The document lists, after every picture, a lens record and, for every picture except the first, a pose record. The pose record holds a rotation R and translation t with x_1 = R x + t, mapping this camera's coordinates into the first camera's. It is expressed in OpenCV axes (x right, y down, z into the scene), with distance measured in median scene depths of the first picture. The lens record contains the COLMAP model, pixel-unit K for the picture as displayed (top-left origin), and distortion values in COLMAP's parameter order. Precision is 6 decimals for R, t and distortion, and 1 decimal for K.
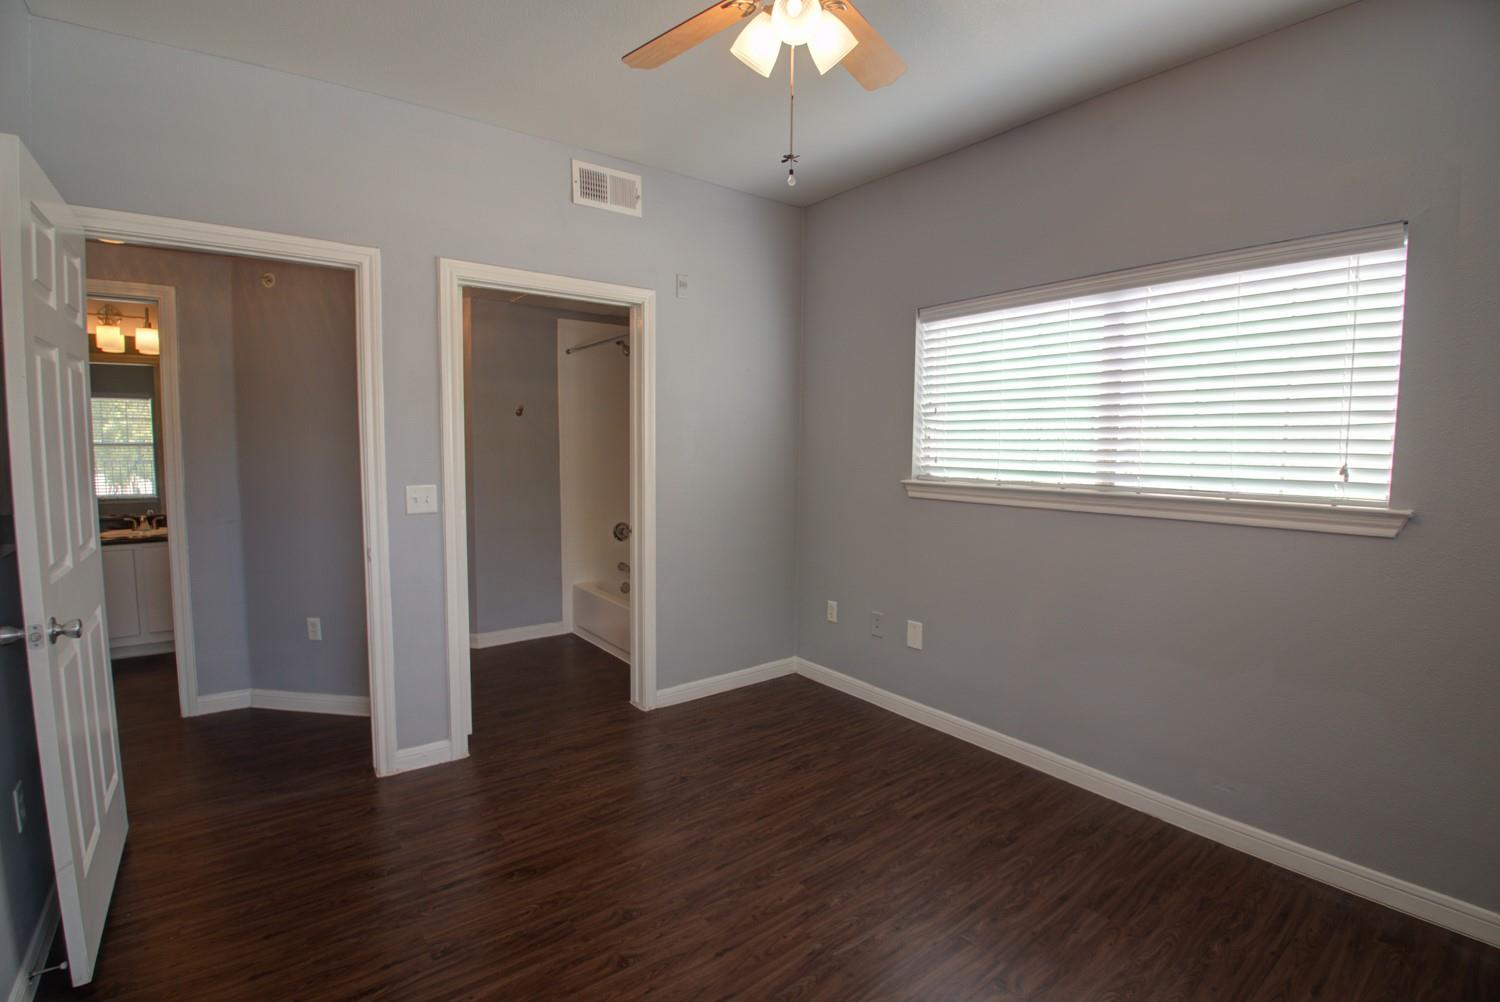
lens RADIAL K [[658.3, 0, 724.6], [0, 658.3, 504.9], [0, 0, 1]] dist [-0.036006, -0.003782]
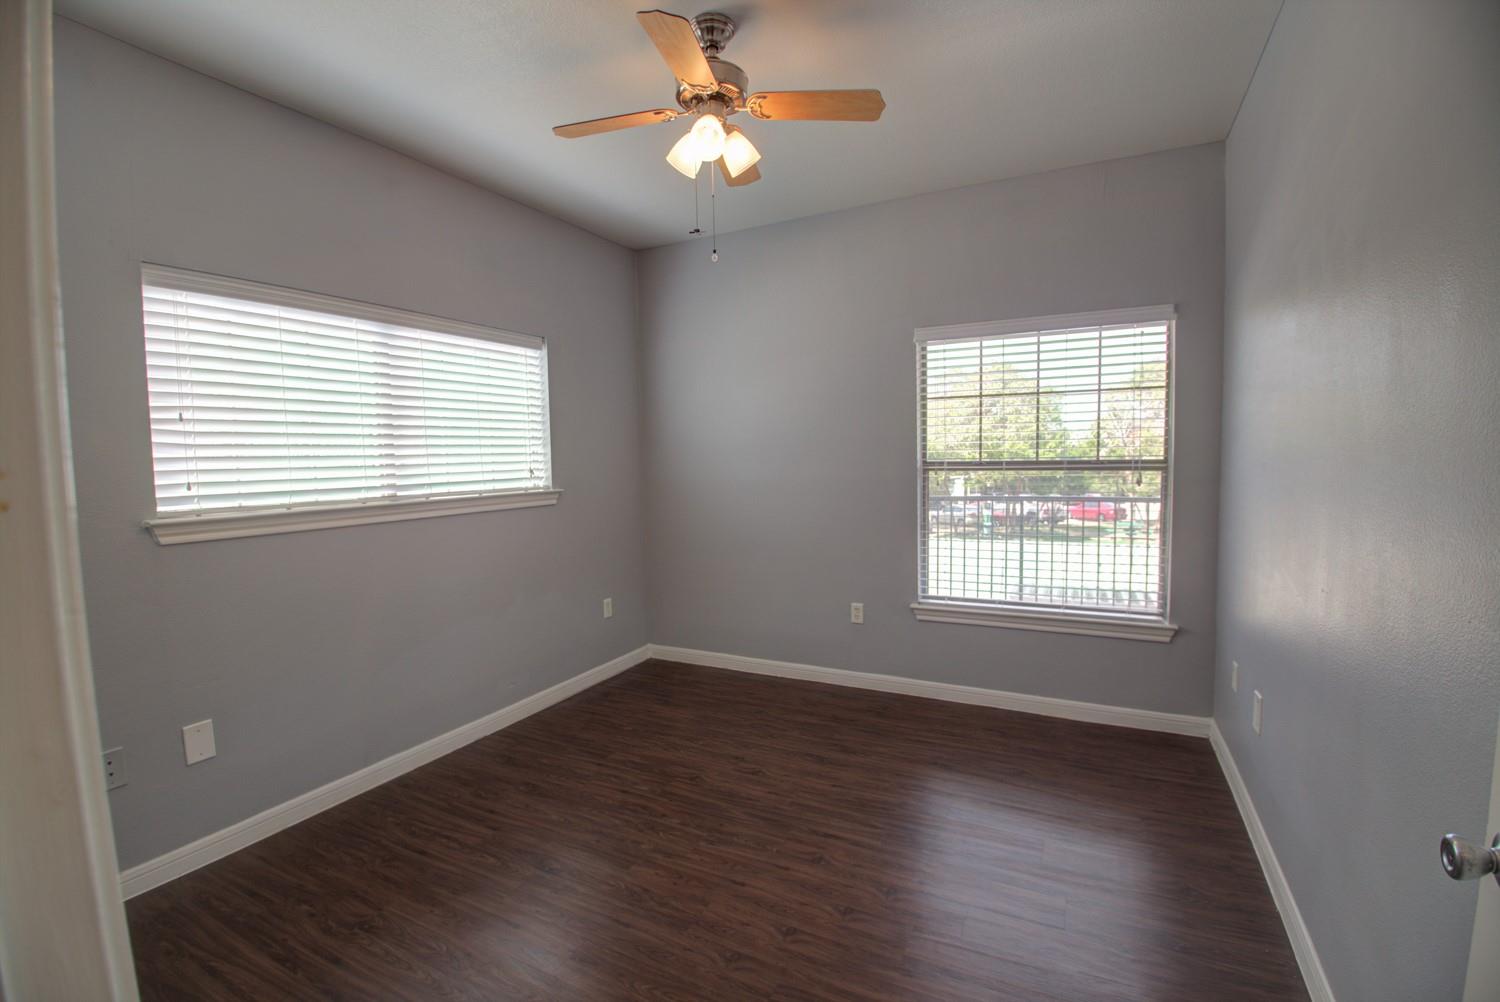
lens RADIAL K [[658.3, 0, 751.4], [0, 658.3, 506.2], [0, 0, 1]] dist [-0.036006, -0.003782]
pose [[-0.437624, -0.066344, 0.896707, -0.733223], [0.099769, 0.987533, 0.121754, -0.092840], [-0.893606, 0.142746, -0.425549, 0.985840]]
